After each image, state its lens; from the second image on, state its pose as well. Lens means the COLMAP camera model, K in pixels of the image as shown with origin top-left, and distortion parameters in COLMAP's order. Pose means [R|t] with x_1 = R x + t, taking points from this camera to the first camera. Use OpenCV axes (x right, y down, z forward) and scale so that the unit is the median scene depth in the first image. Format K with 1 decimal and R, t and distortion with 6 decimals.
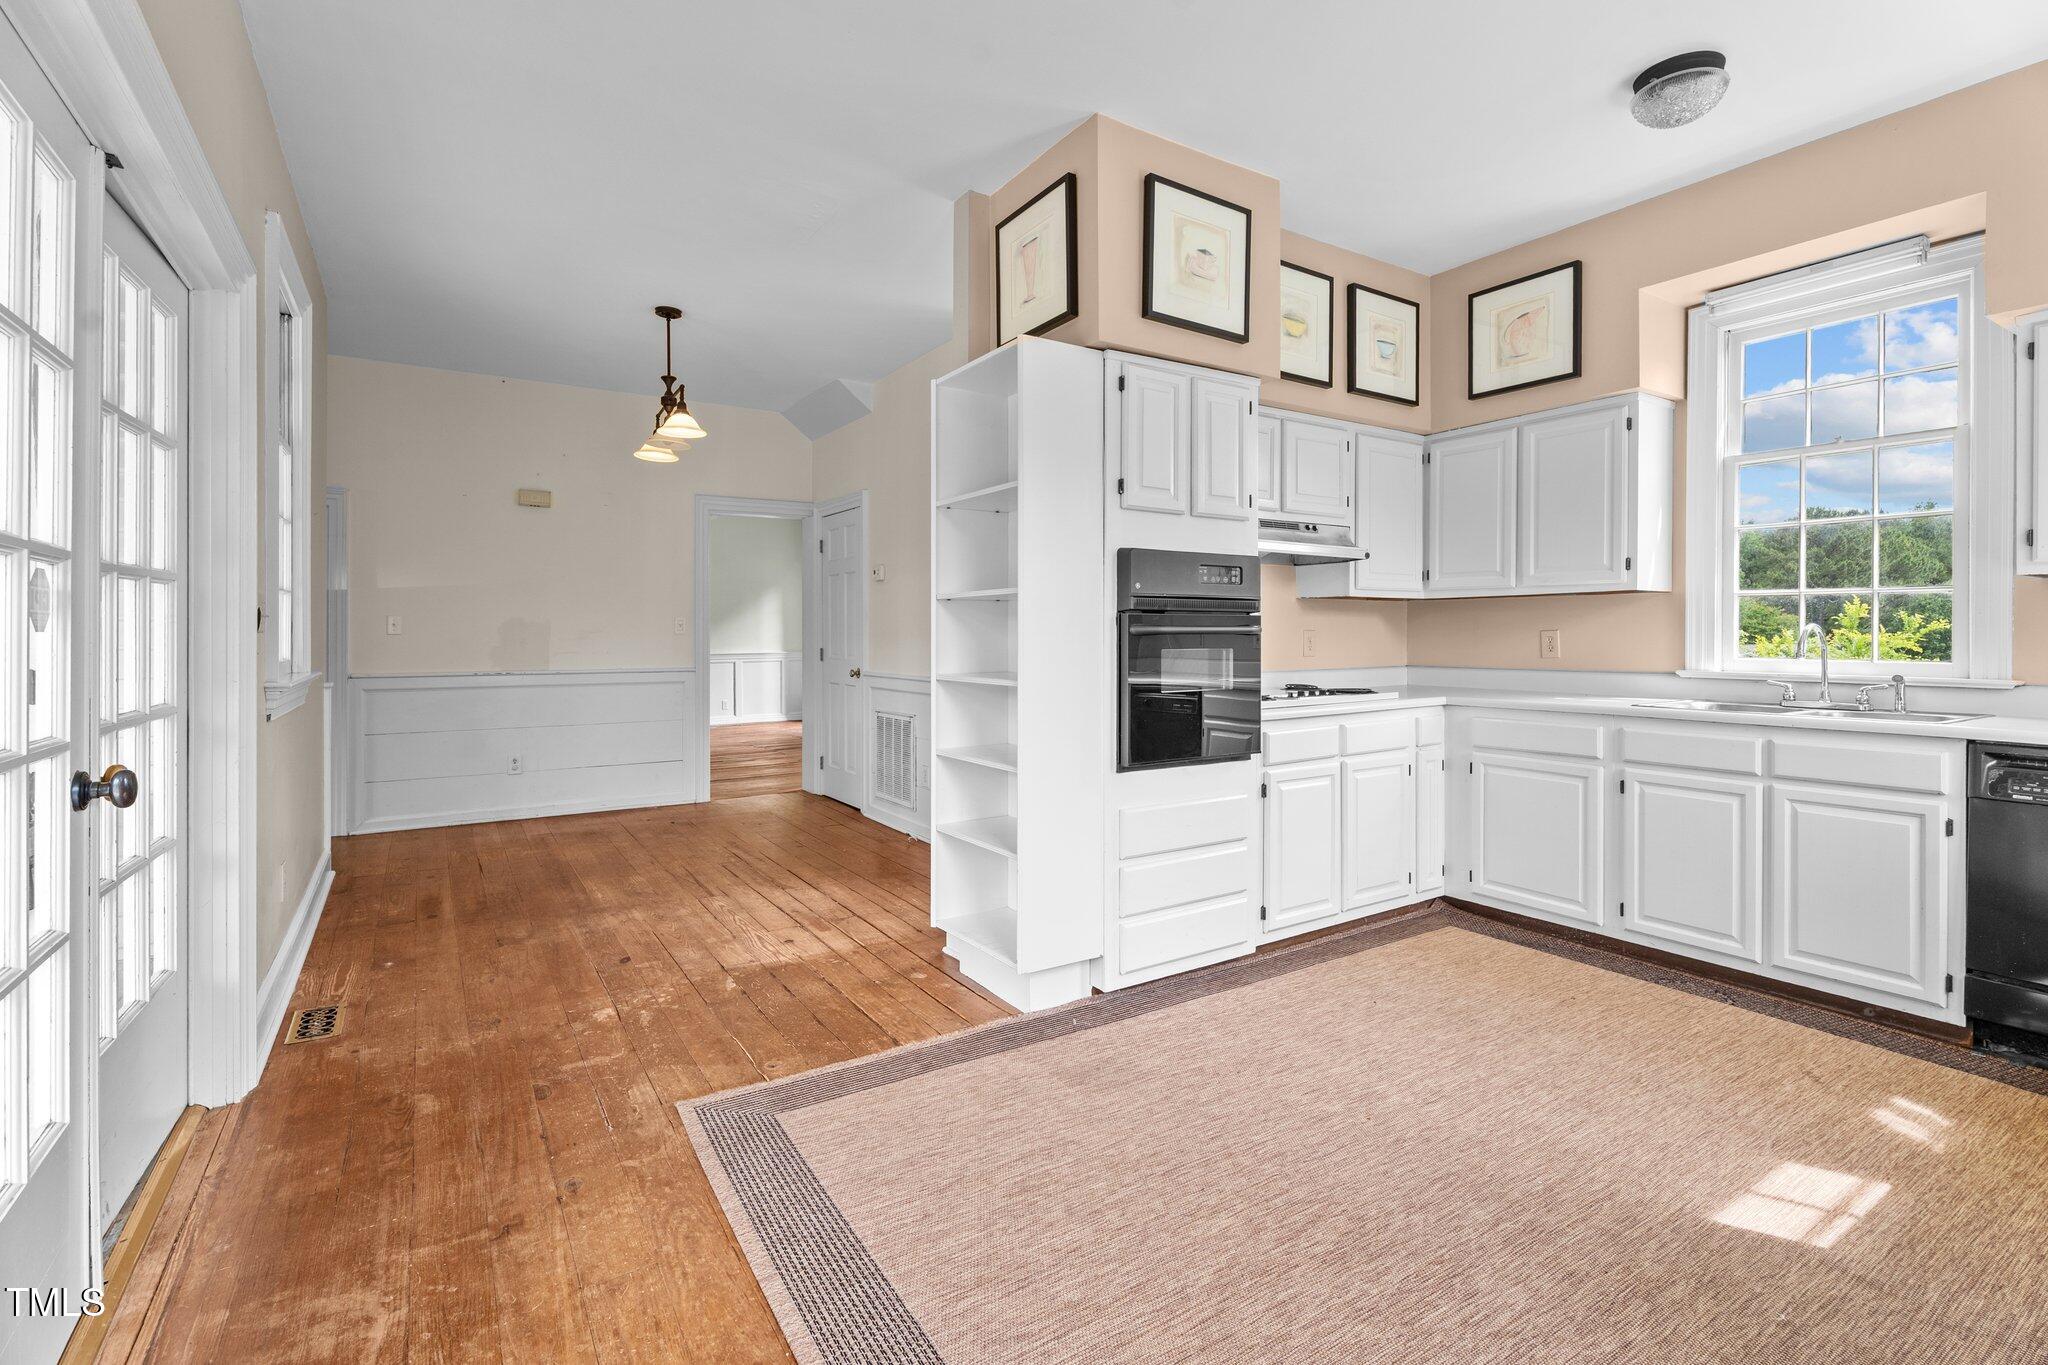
lens RADIAL K [[918.9, 0, 1022.5], [0, 918.9, 633.8], [0, 0, 1]] dist [-0.000264, -0.000307]
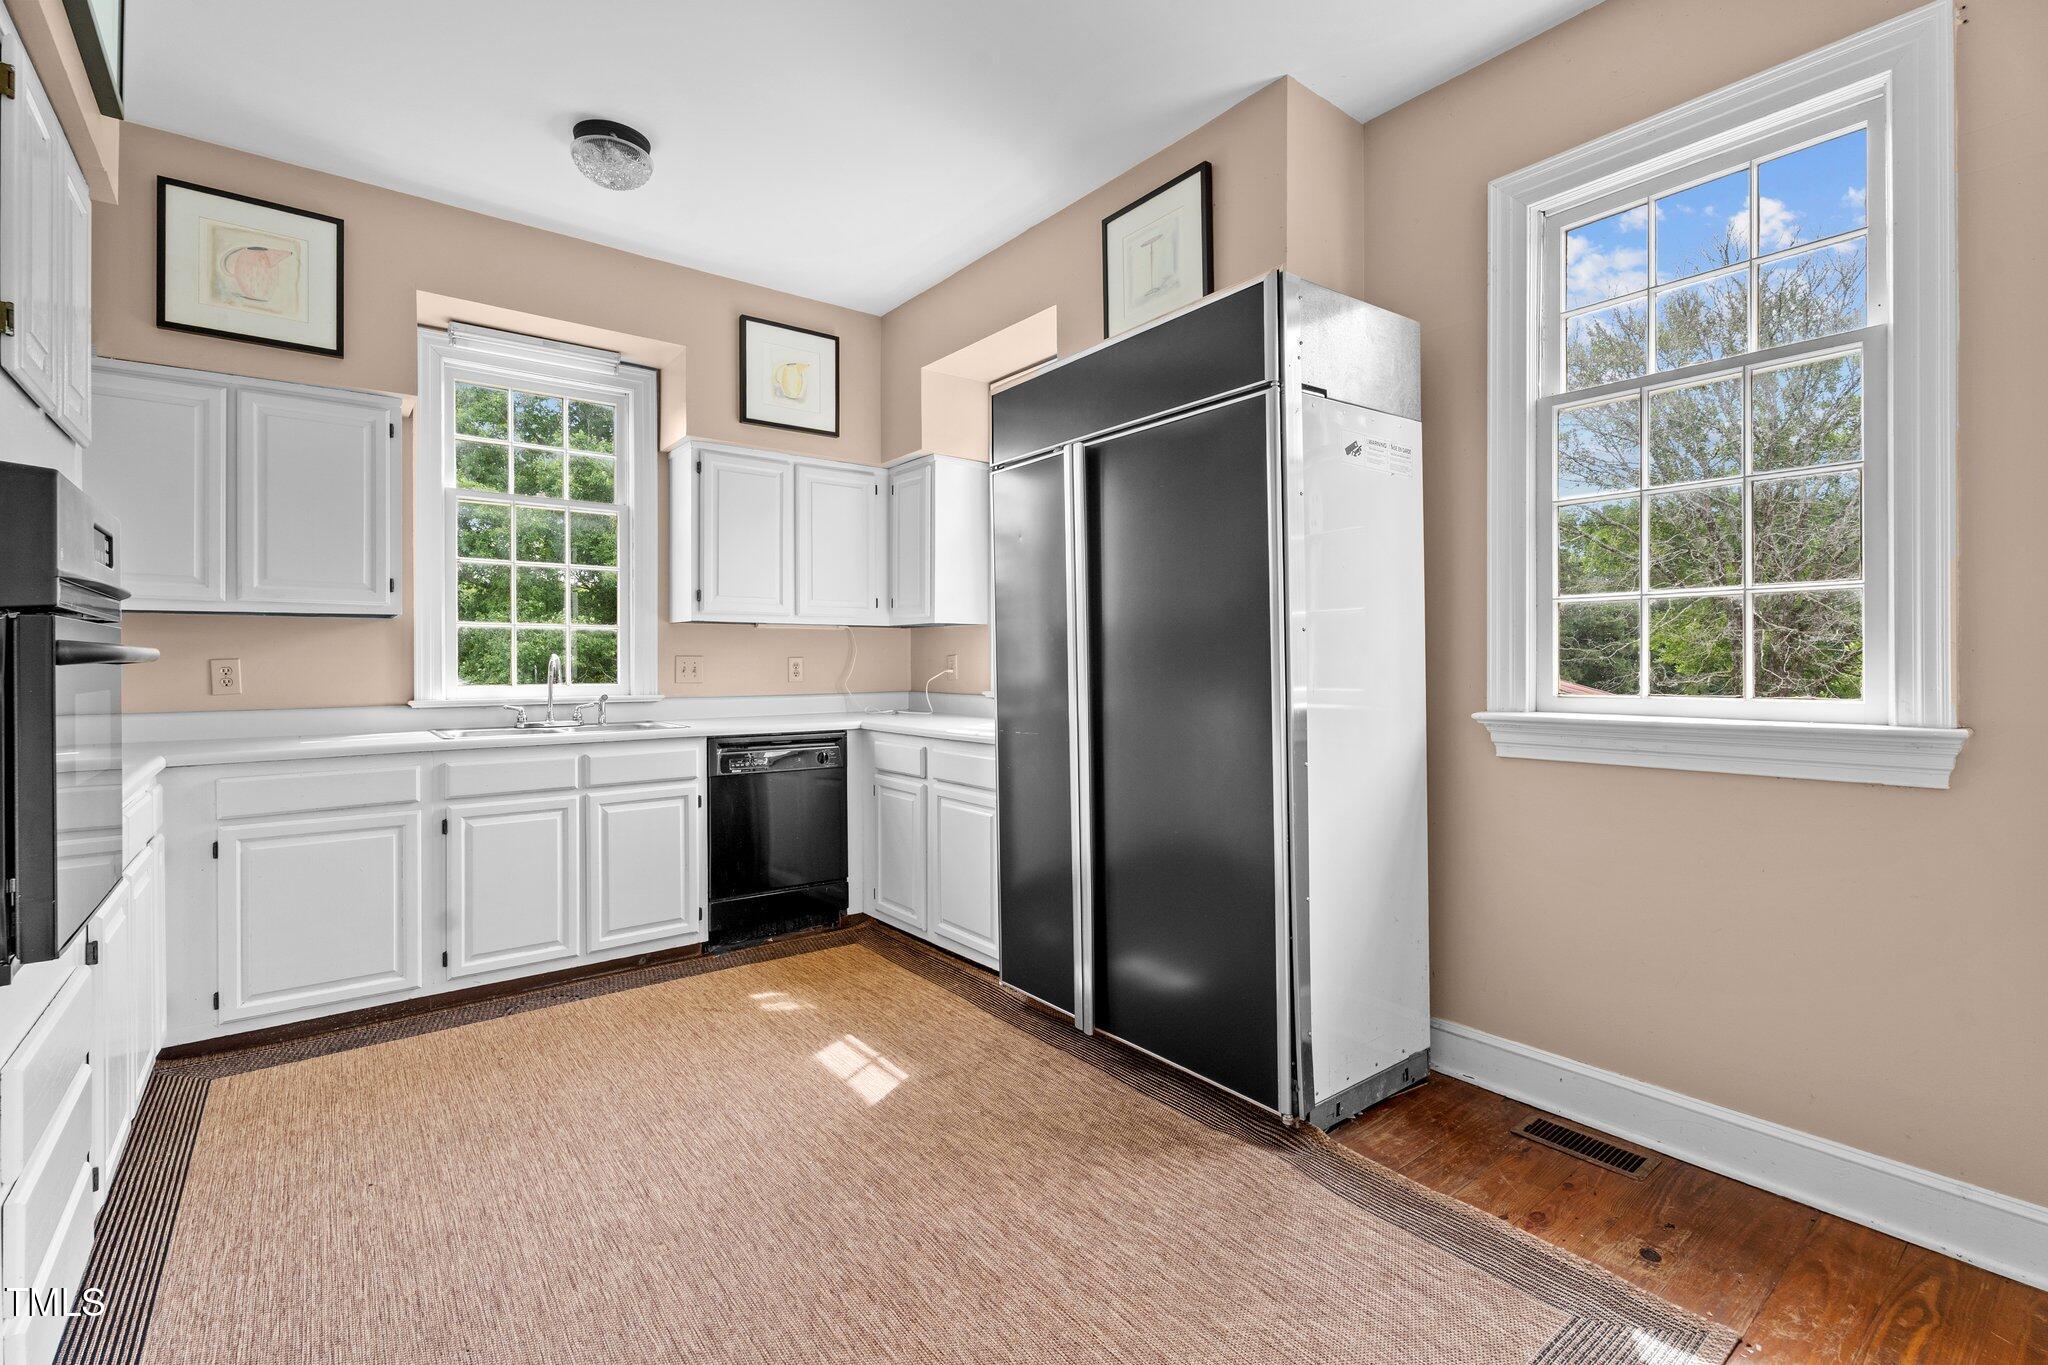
lens RADIAL K [[915.6, 0, 1019.8], [0, 915.6, 666.3], [0, 0, 1]] dist [0.001898, 0.000220]
pose [[-0.090059, -0.002698, 0.995933, -0.315904], [0.005488, 0.999980, 0.003206, 0.004565], [-0.995921, 0.005754, -0.090042, 0.498161]]
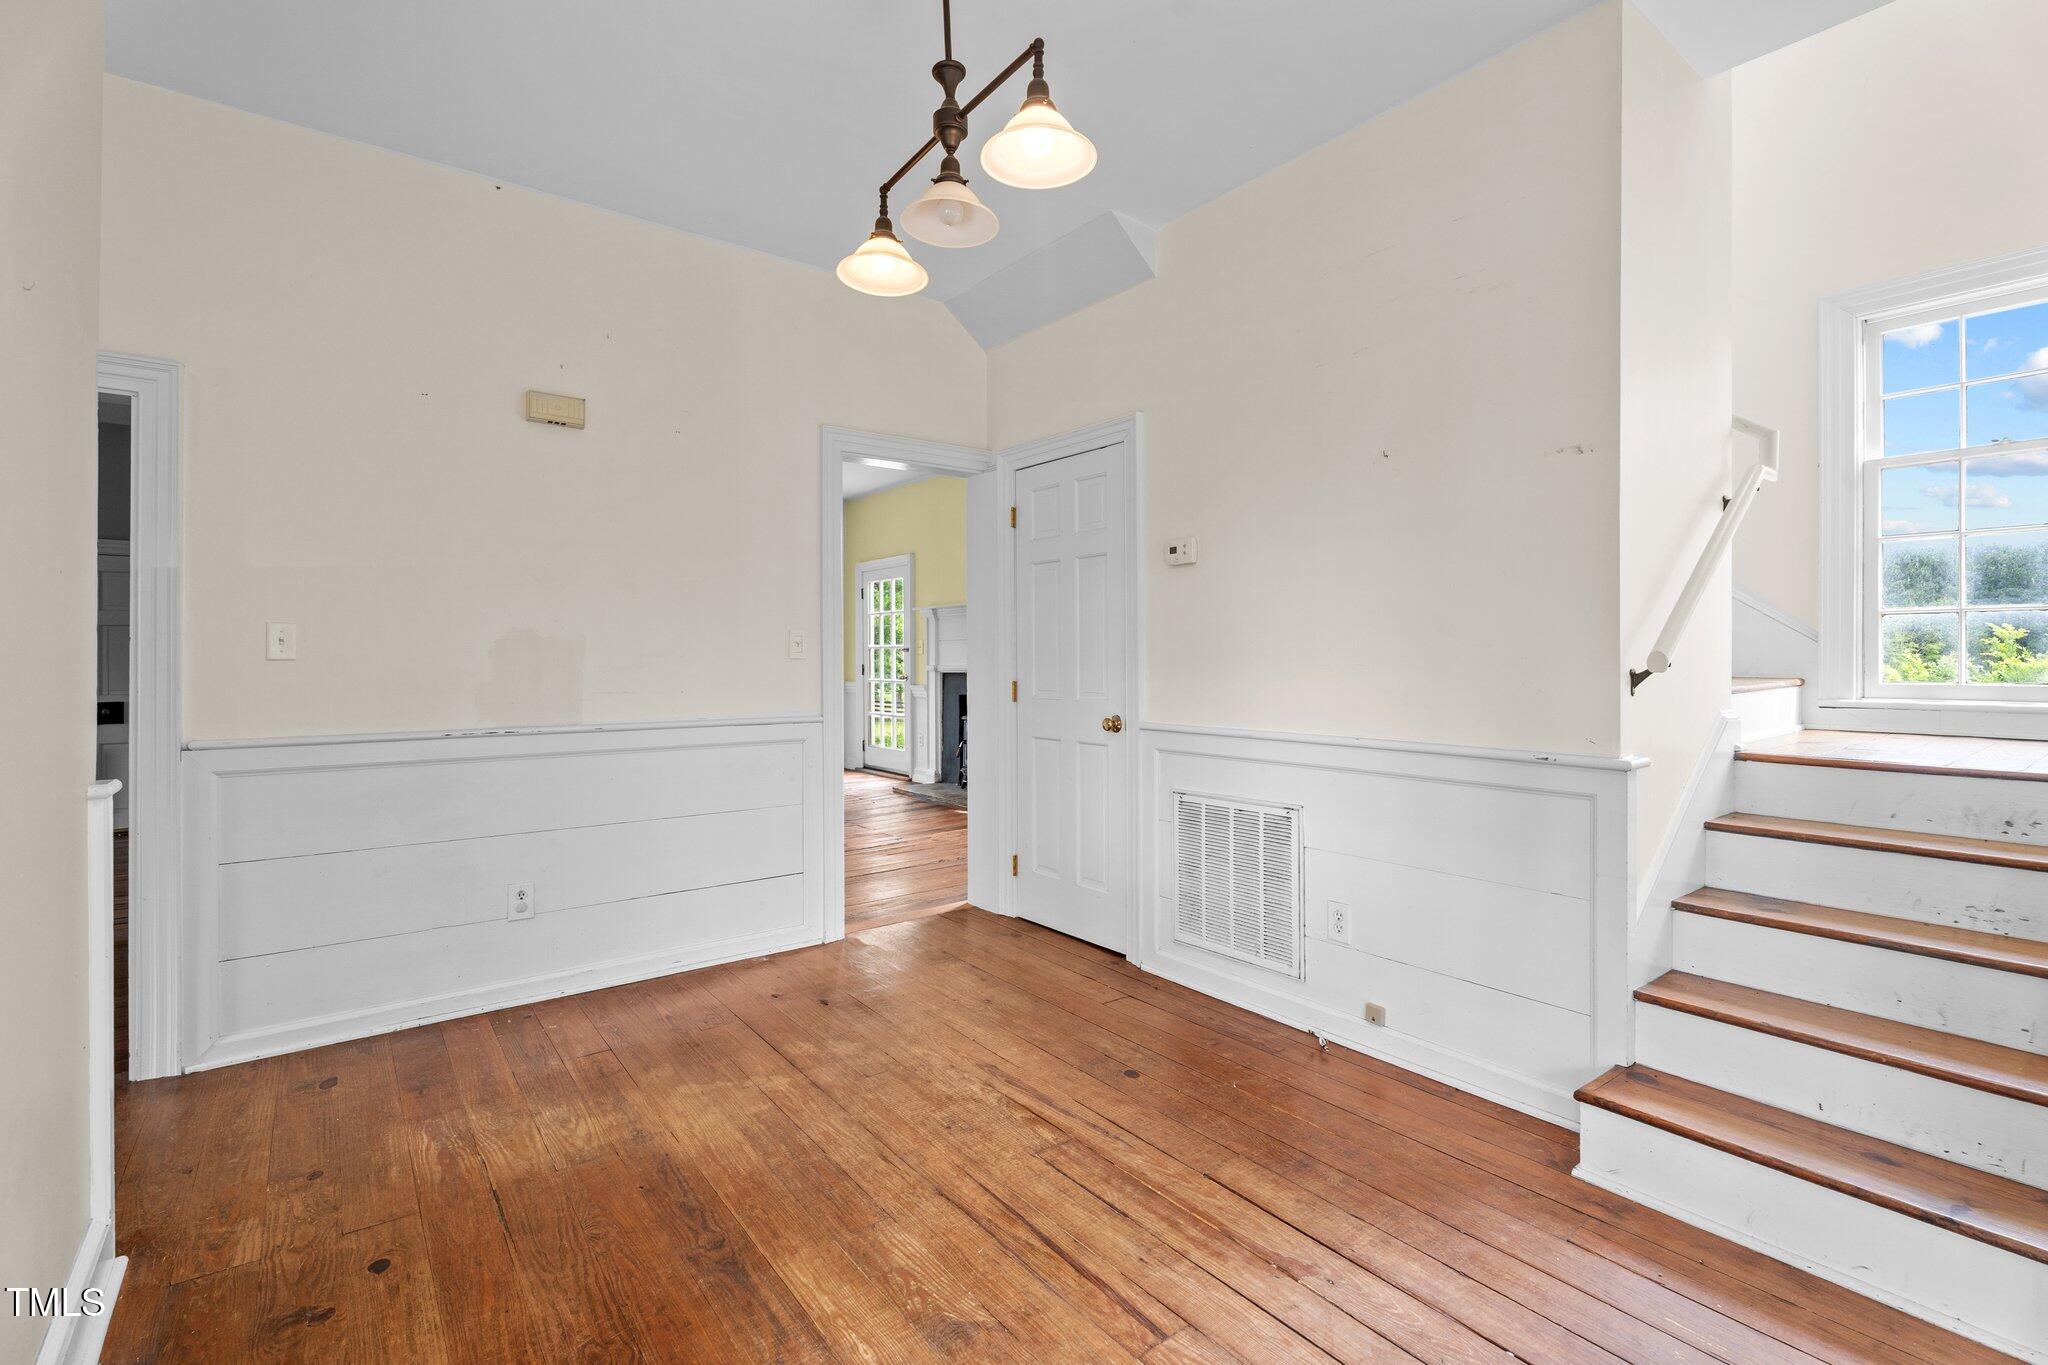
lens RADIAL K [[915.6, 0, 1019.8], [0, 915.6, 666.3], [0, 0, 1]] dist [0.001898, 0.000220]
pose [[0.996712, 0.000315, 0.081027, -0.136375], [-0.000969, 0.999967, 0.008032, 0.000411], [-0.081022, -0.008084, 0.996680, 0.197342]]
